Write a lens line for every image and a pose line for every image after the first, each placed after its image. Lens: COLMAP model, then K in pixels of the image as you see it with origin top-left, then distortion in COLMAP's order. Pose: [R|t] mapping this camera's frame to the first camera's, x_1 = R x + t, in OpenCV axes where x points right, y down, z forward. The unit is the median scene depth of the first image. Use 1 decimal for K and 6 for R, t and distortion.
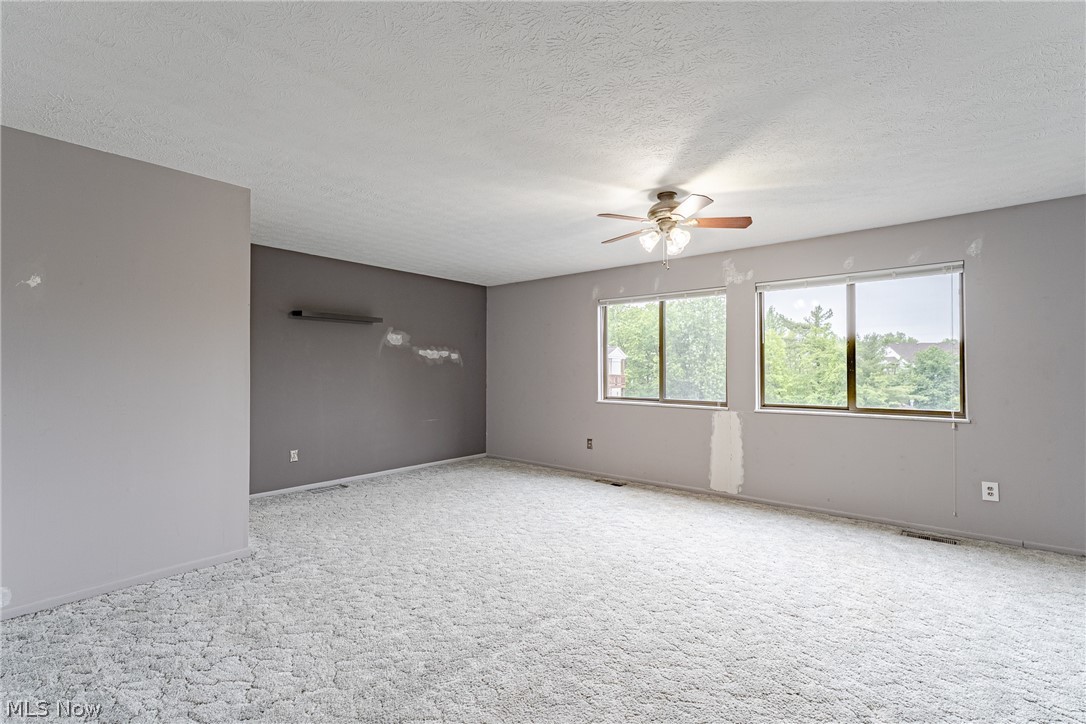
lens RADIAL K [[490.1, 0, 546.5], [0, 490.1, 374.8], [0, 0, 1]] dist [0.000334, 0.000227]
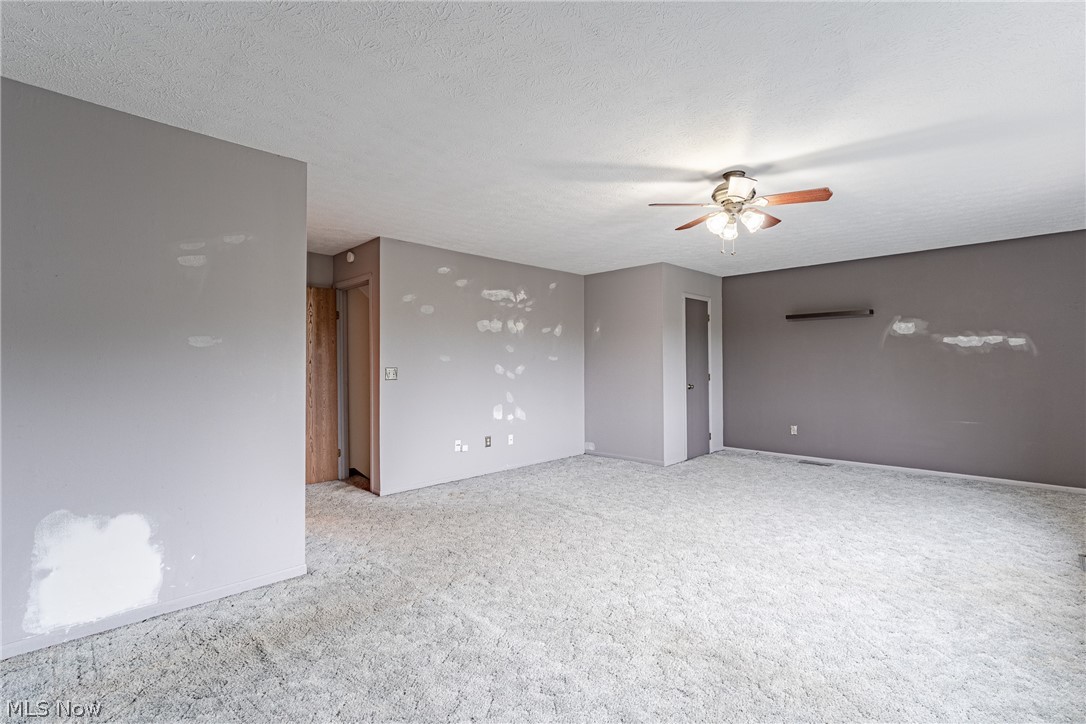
lens RADIAL K [[490.1, 0, 546.5], [0, 490.1, 374.8], [0, 0, 1]] dist [0.000334, 0.000227]
pose [[-0.086578, 0.021866, -0.996005, 0.849756], [-0.002494, 0.999751, 0.022166, -0.003631], [0.996242, 0.004403, -0.086502, 0.508469]]
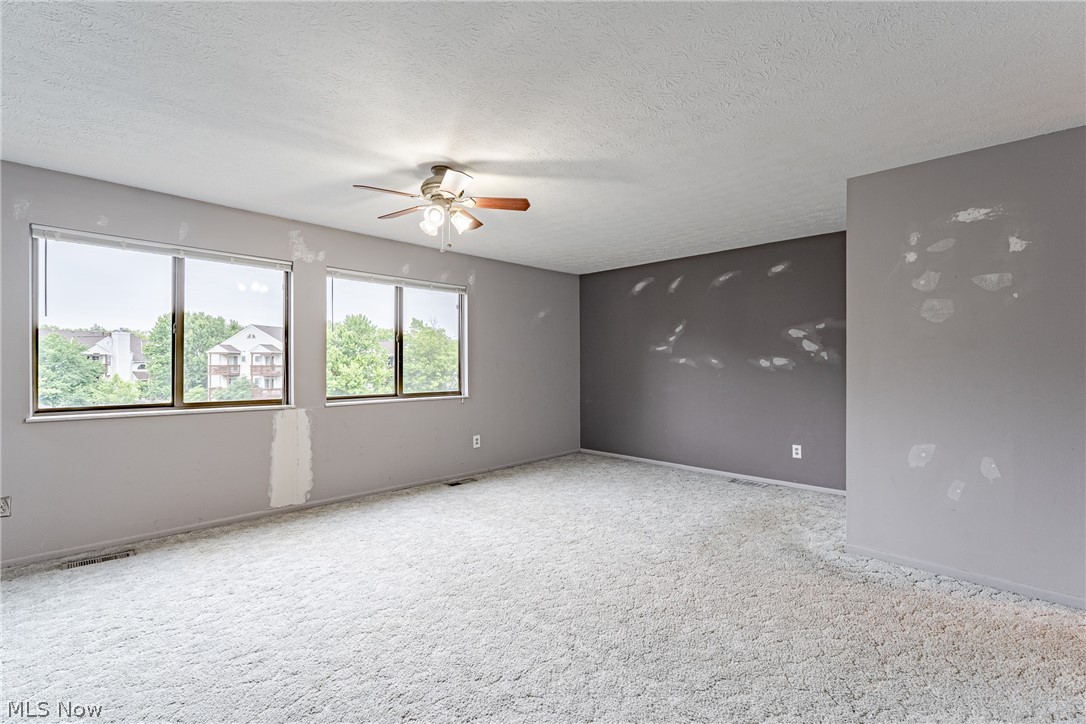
lens RADIAL K [[492.1, 0, 542.1], [0, 492.1, 368.0], [0, 0, 1]] dist [-0.000137, -0.000009]
pose [[0.081750, -0.011682, 0.996584, -0.459889], [0.005478, 0.999921, 0.011272, -0.004750], [-0.996638, 0.004538, 0.081807, 0.518025]]
